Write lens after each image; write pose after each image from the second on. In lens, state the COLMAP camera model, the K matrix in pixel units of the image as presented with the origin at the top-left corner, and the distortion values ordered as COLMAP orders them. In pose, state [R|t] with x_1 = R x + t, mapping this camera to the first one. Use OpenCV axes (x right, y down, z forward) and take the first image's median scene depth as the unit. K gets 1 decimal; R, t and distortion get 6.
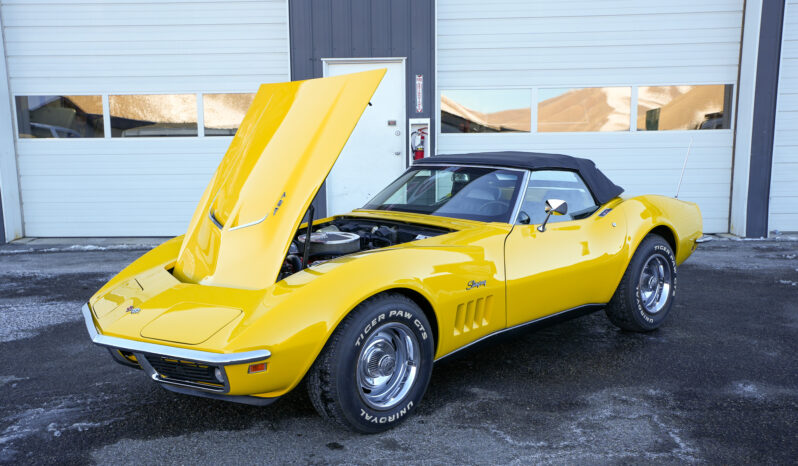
lens RADIAL K [[746.0, 0, 366.5], [0, 746.0, 259.6], [0, 0, 1]] dist [0.001345, 0.119984]
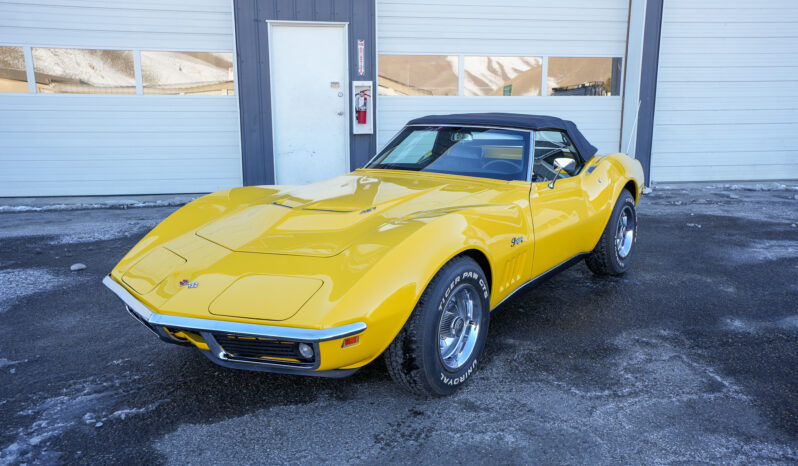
lens RADIAL K [[654.7, 0, 399.0], [0, 654.7, 233.0], [0, 0, 1]] dist [0.004901, 0.116436]
pose [[0.974368, -0.032254, 0.222637, -0.213450], [0.023626, 0.998867, 0.041308, -0.019721], [-0.223717, -0.034989, 0.974026, 0.146506]]
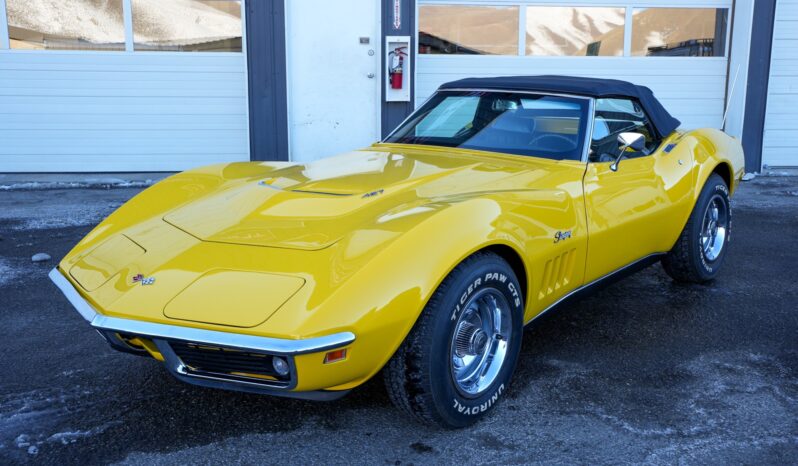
lens RADIAL K [[807.2, 0, 411.9], [0, 807.2, 220.0], [0, 0, 1]] dist [0.006961, 0.114870]
pose [[0.985890, -0.011949, 0.166970, -0.163890], [0.006423, 0.999415, 0.033596, -0.015329], [-0.167274, -0.032050, 0.985389, 0.147916]]
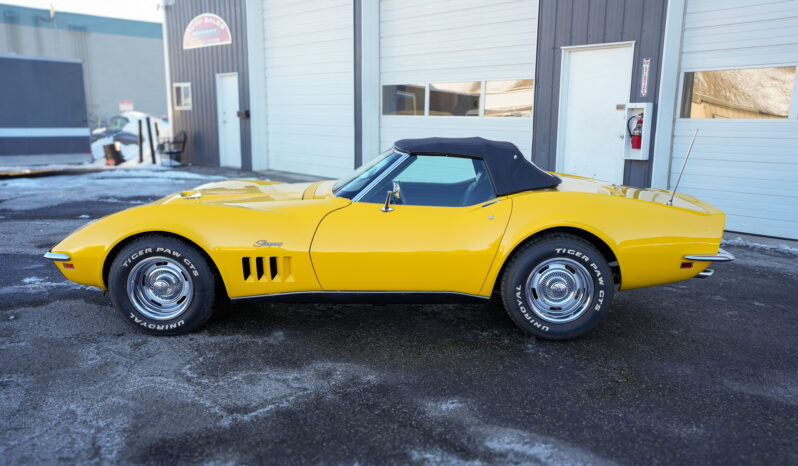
lens RADIAL K [[621.8, 0, 399.0], [0, 621.8, 233.0], [0, 0, 1]] dist [0.005586, 0.090008]
pose [[0.730509, 0.148890, -0.666474, 0.948785], [-0.133192, 0.988264, 0.074788, -0.085193], [0.669788, 0.034136, 0.741767, 0.399644]]
